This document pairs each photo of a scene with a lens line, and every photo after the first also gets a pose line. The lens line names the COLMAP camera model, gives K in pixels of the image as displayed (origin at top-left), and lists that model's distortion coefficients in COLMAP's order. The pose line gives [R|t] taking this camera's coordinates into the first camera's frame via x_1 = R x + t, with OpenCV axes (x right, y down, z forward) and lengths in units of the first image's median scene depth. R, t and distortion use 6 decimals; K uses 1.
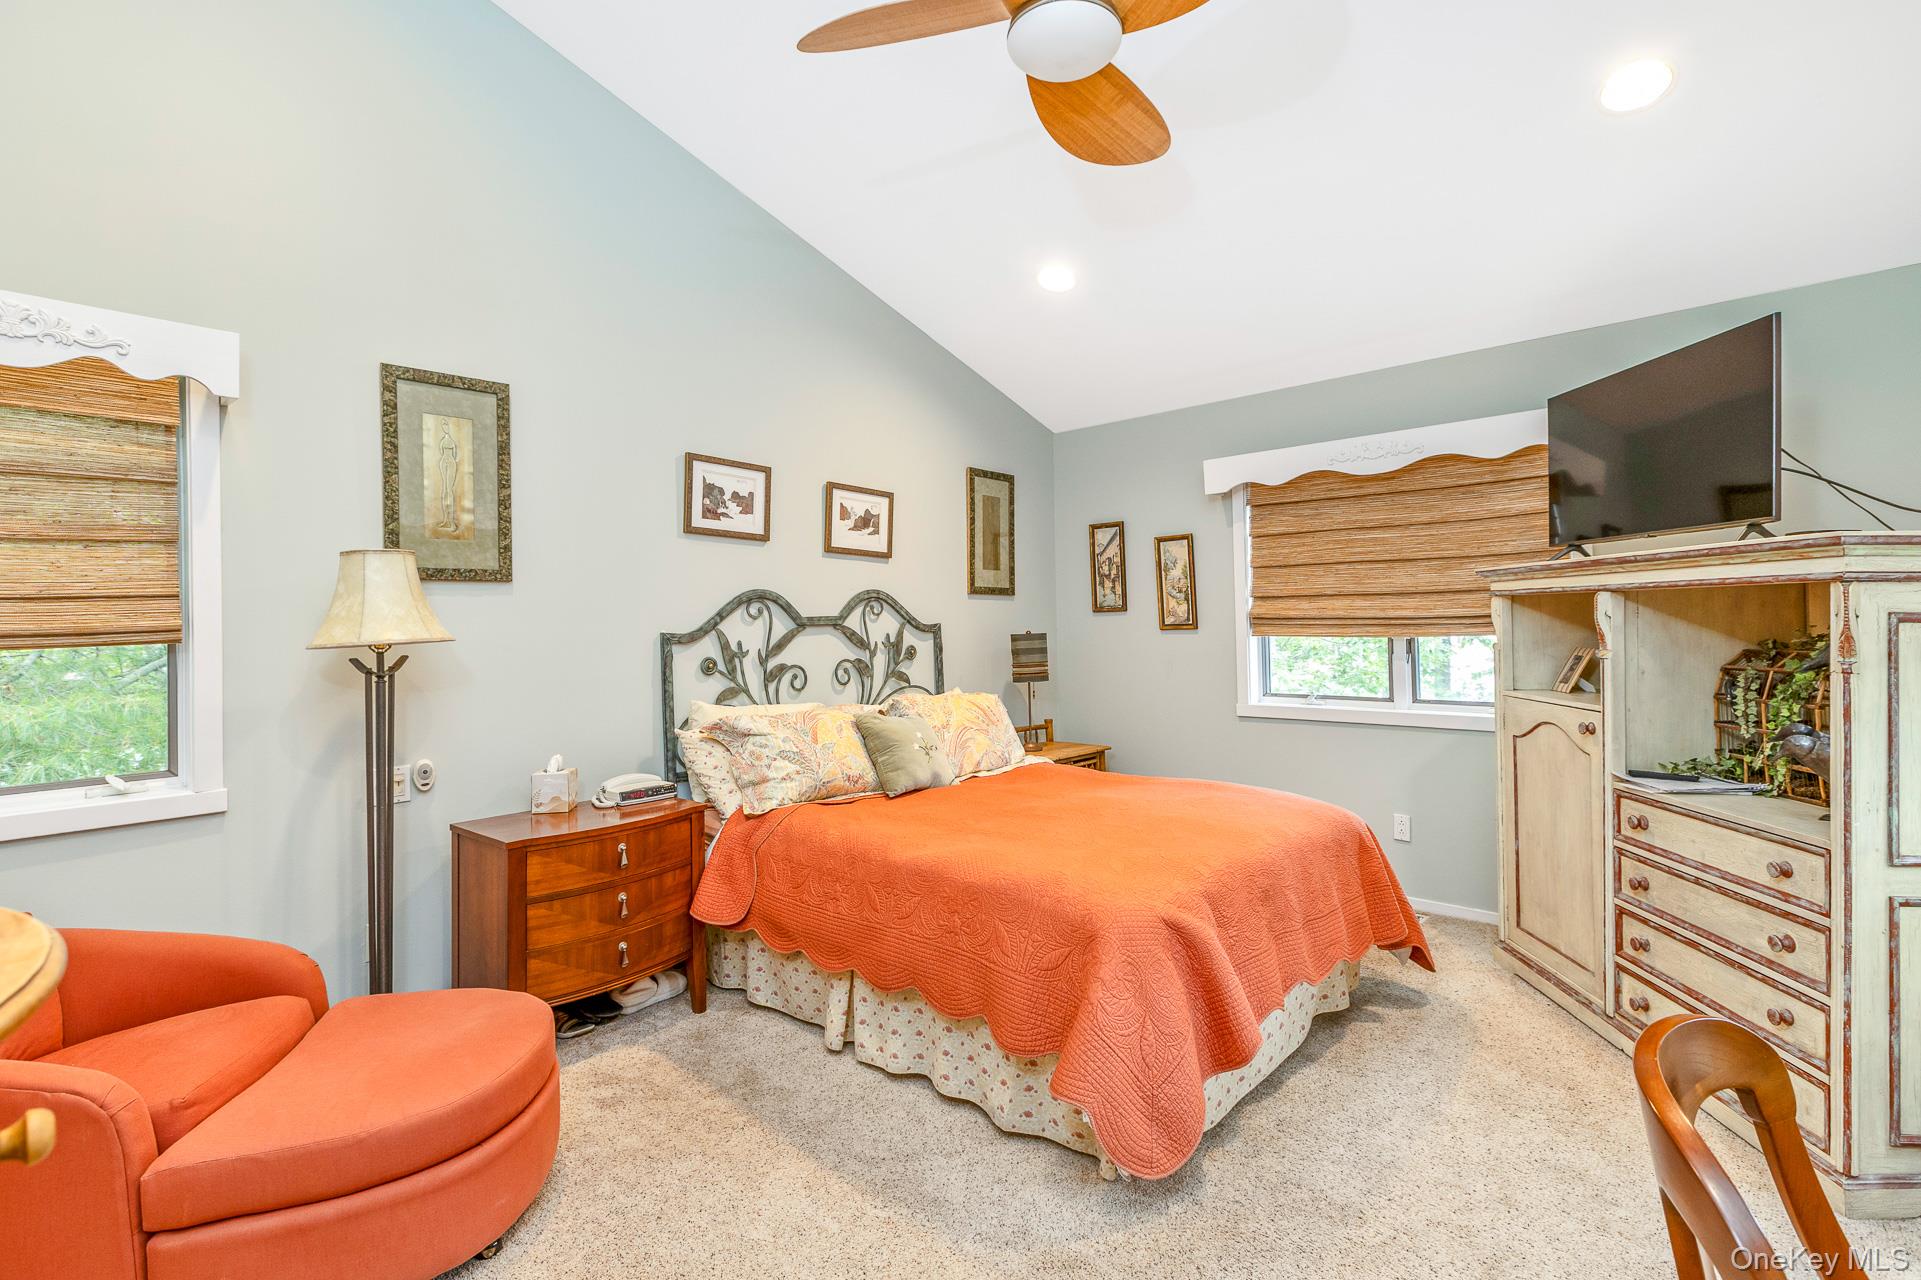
lens RADIAL K [[888.0, 0, 960.2], [0, 888.0, 619.3], [0, 0, 1]] dist [0.001721, 0.000220]
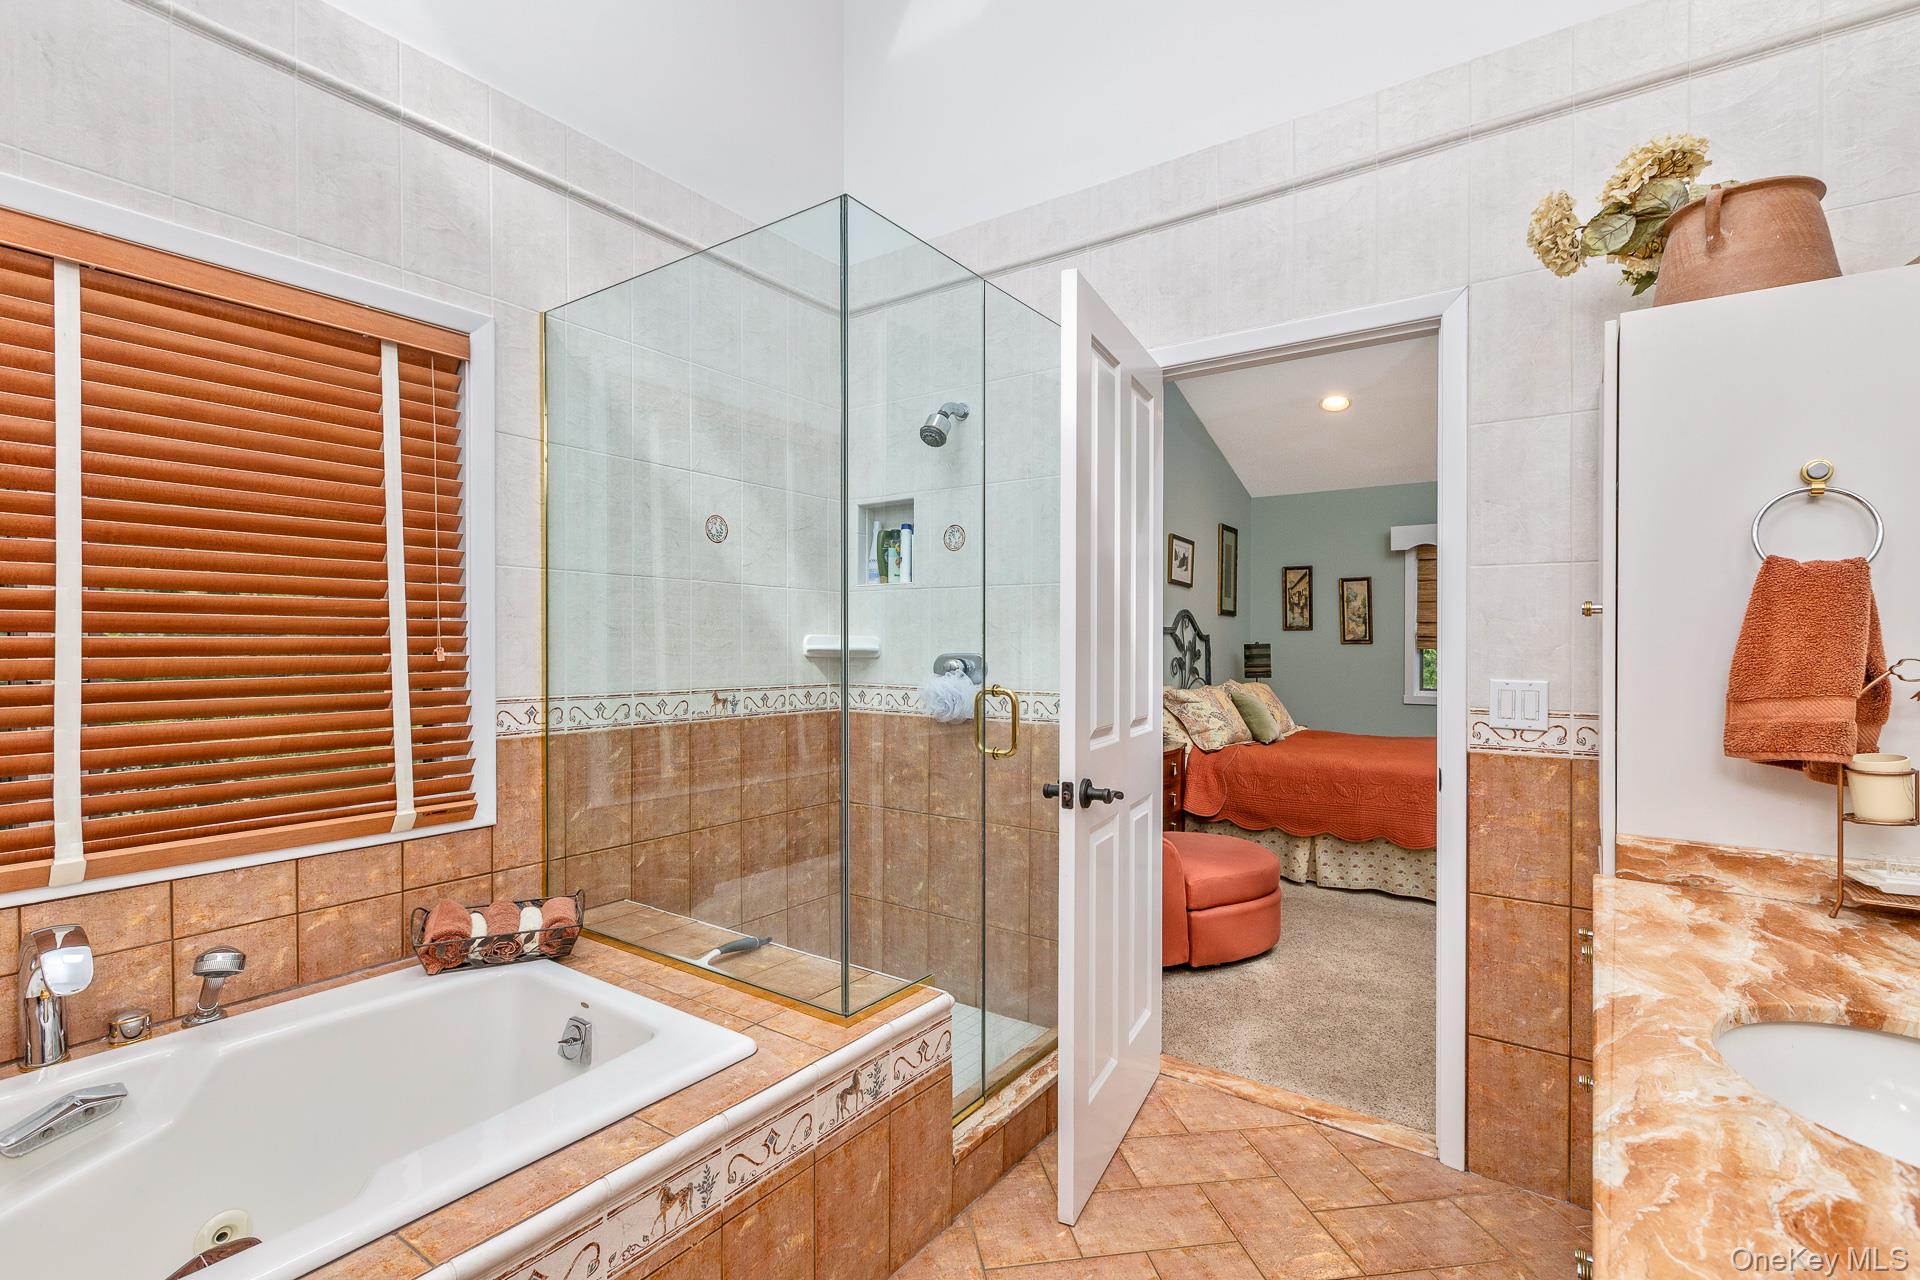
lens RADIAL K [[886.7, 0, 960.0], [0, 886.7, 640.0], [0, 0, 1]] dist [0.000692, 0.000080]
pose [[0.991890, 0.025664, 0.124482, -0.565359], [-0.025623, 0.999670, -0.001930, 0.024785], [-0.124490, -0.001275, 0.992220, -0.329839]]
